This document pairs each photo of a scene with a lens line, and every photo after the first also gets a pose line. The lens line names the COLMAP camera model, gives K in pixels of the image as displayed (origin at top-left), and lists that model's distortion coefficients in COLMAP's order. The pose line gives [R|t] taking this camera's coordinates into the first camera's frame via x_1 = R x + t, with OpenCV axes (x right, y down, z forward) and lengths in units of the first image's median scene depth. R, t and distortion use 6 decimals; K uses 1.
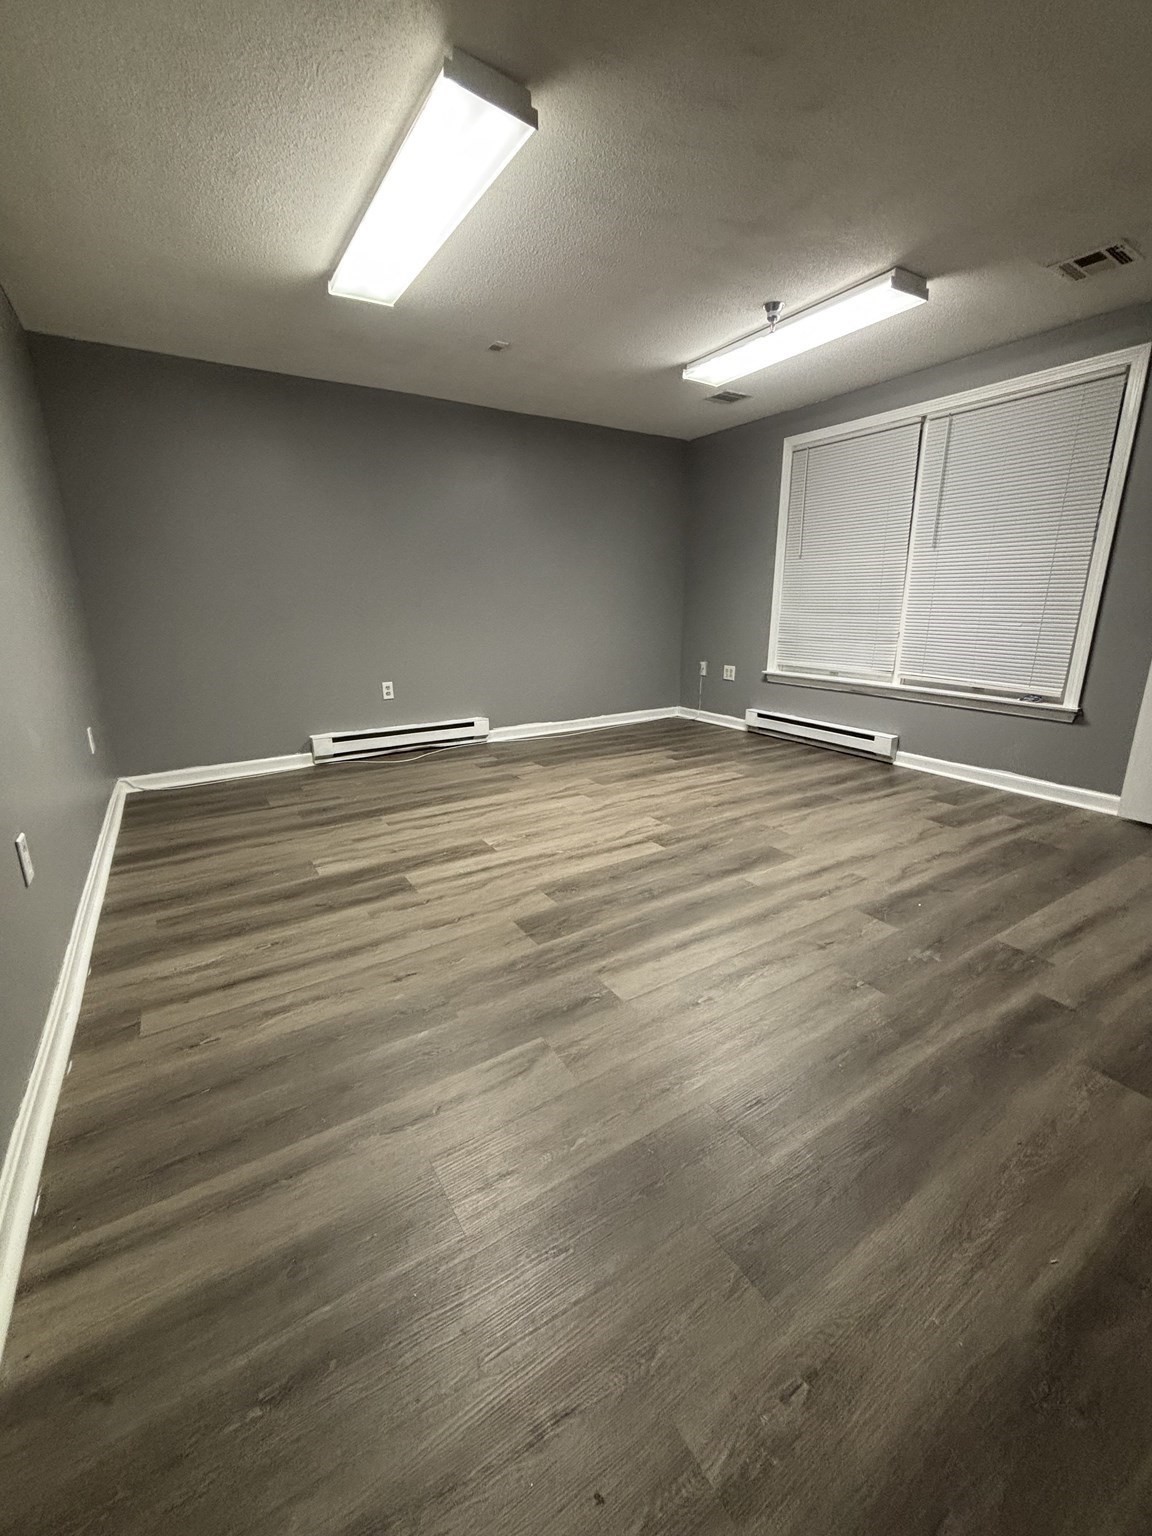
lens RADIAL K [[628.5, 0, 576.7], [0, 628.5, 761.8], [0, 0, 1]] dist [-0.000539, -0.000168]
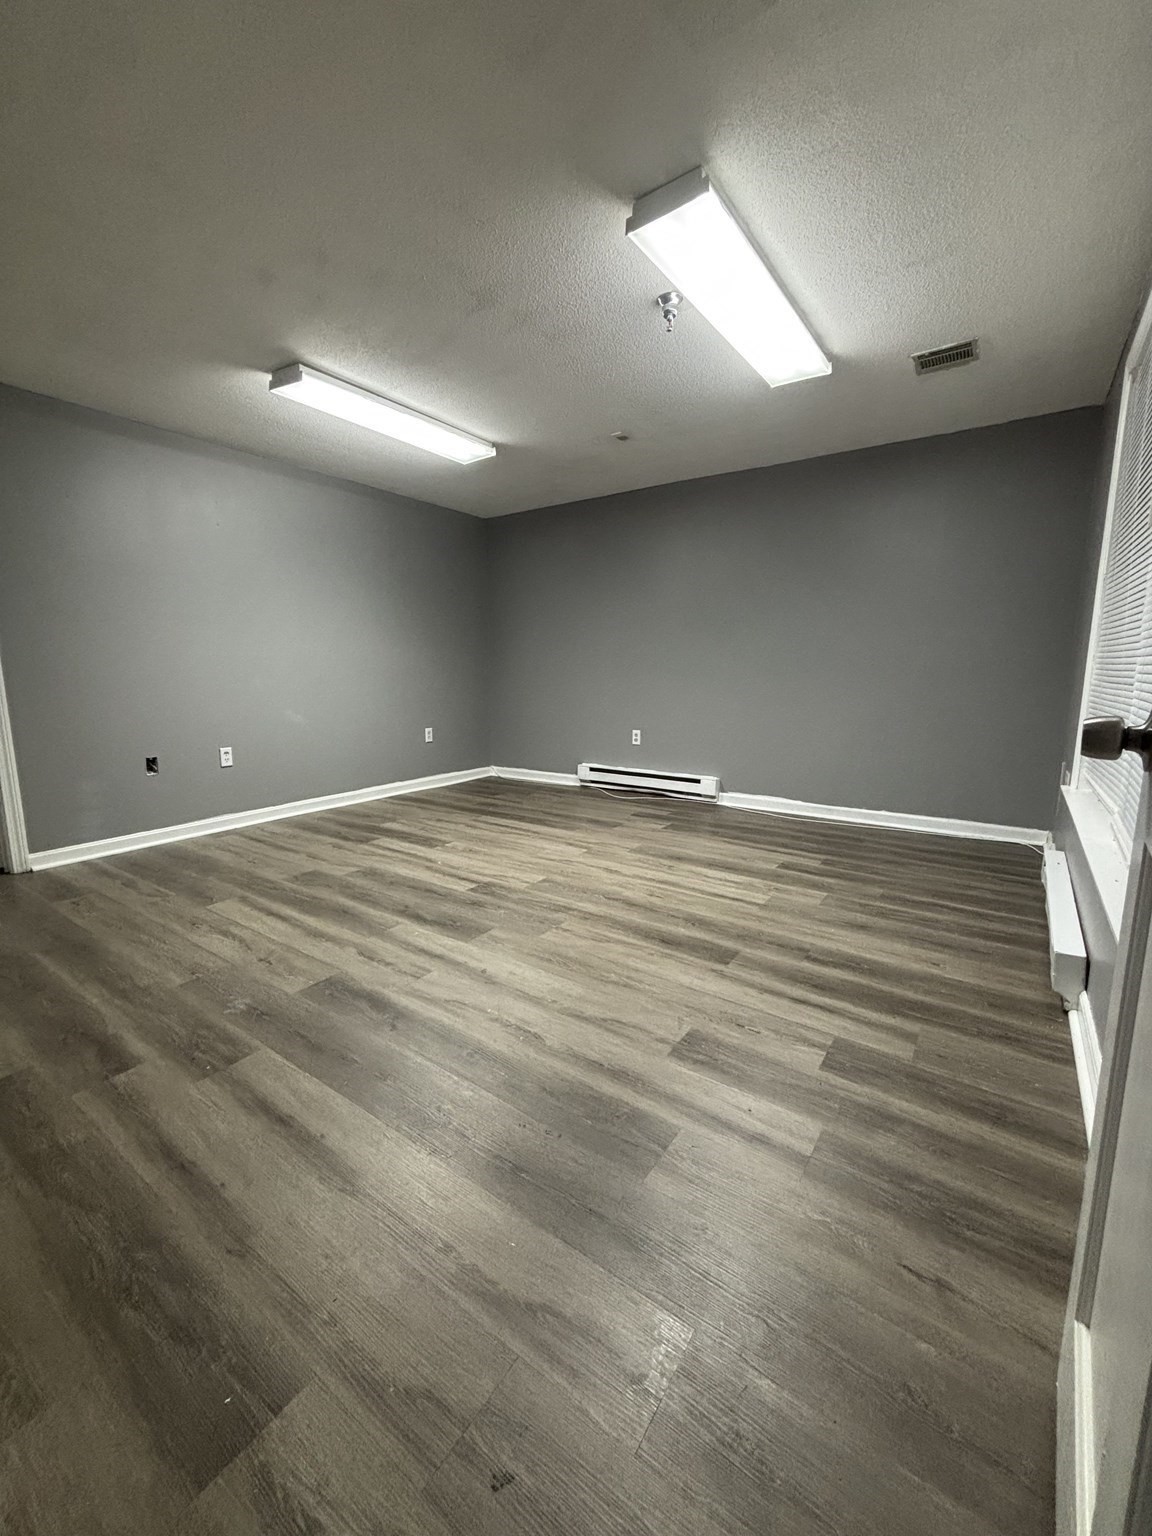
lens RADIAL K [[613.2, 0, 576.0], [0, 613.2, 768.0], [0, 0, 1]] dist [-0.000637, -0.000089]
pose [[0.389117, 0.156571, -0.907785, 1.007948], [-0.233865, 0.969955, 0.067049, -0.157183], [0.891008, 0.186209, 0.414043, 0.640616]]
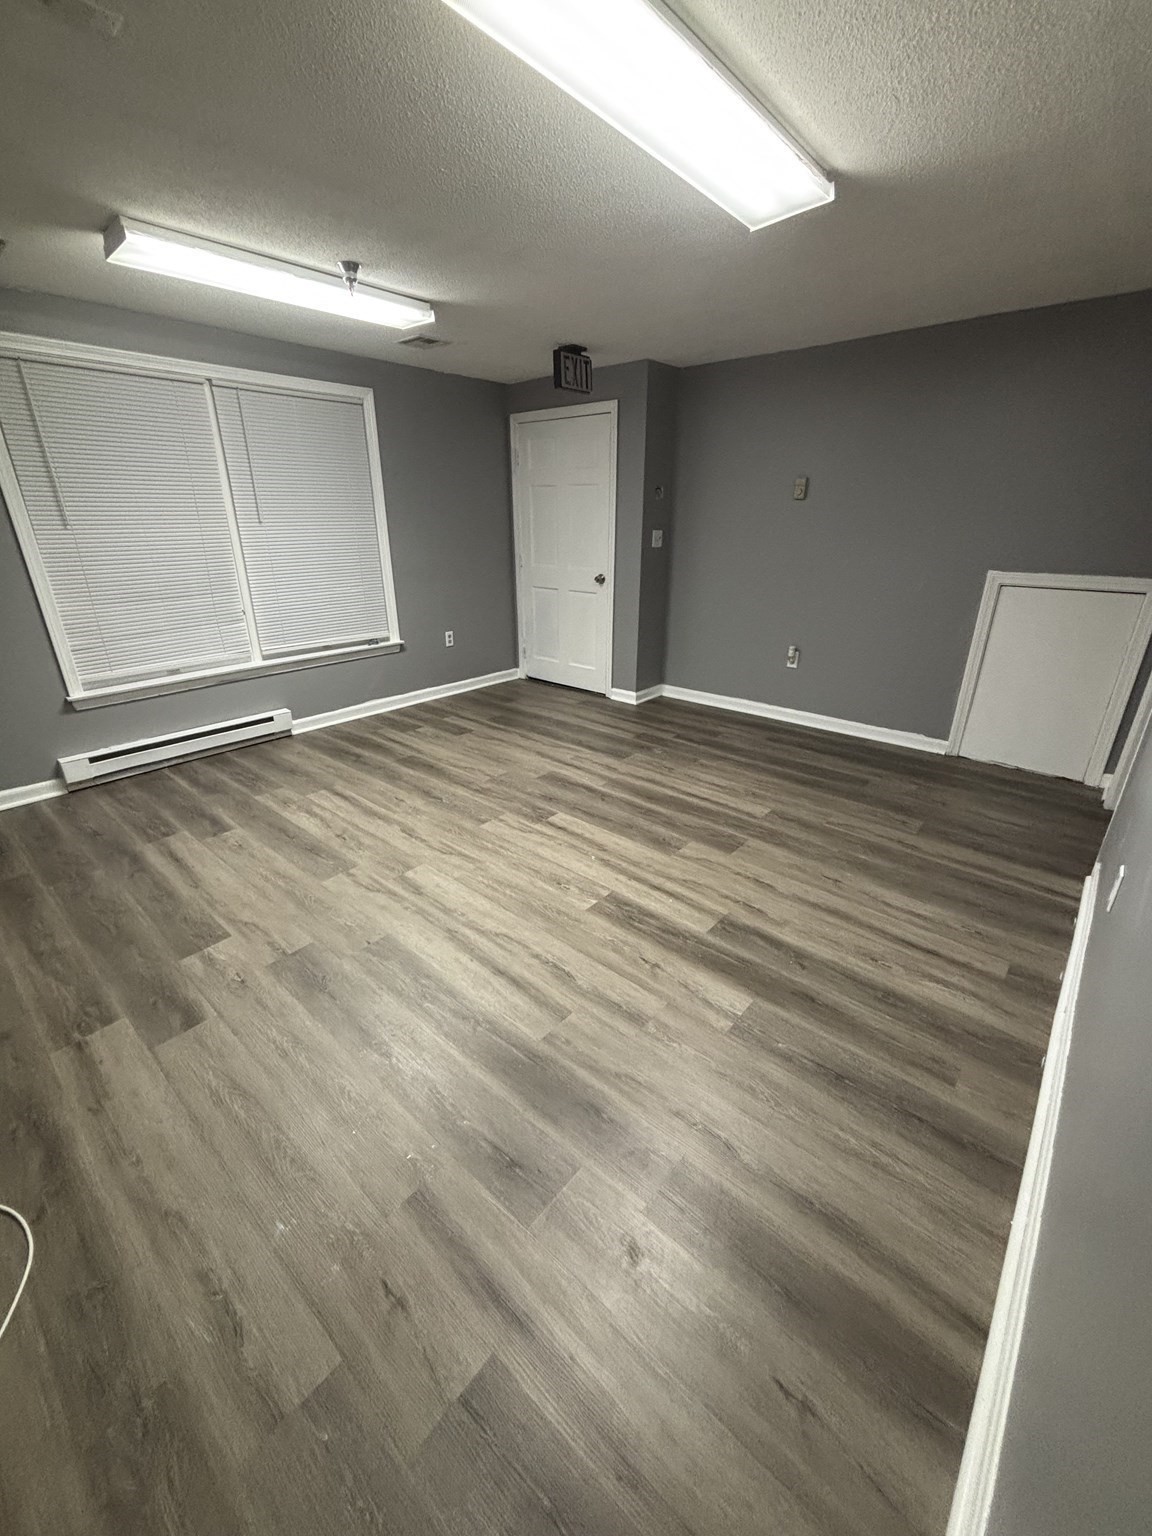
lens RADIAL K [[621.1, 0, 573.0], [0, 621.1, 763.4], [0, 0, 1]] dist [0.013403, -0.000139]
pose [[-0.287316, -0.355457, 0.889438, -0.777594], [0.241764, 0.871612, 0.426431, -0.387971], [-0.926822, 0.337554, -0.164491, 1.030456]]
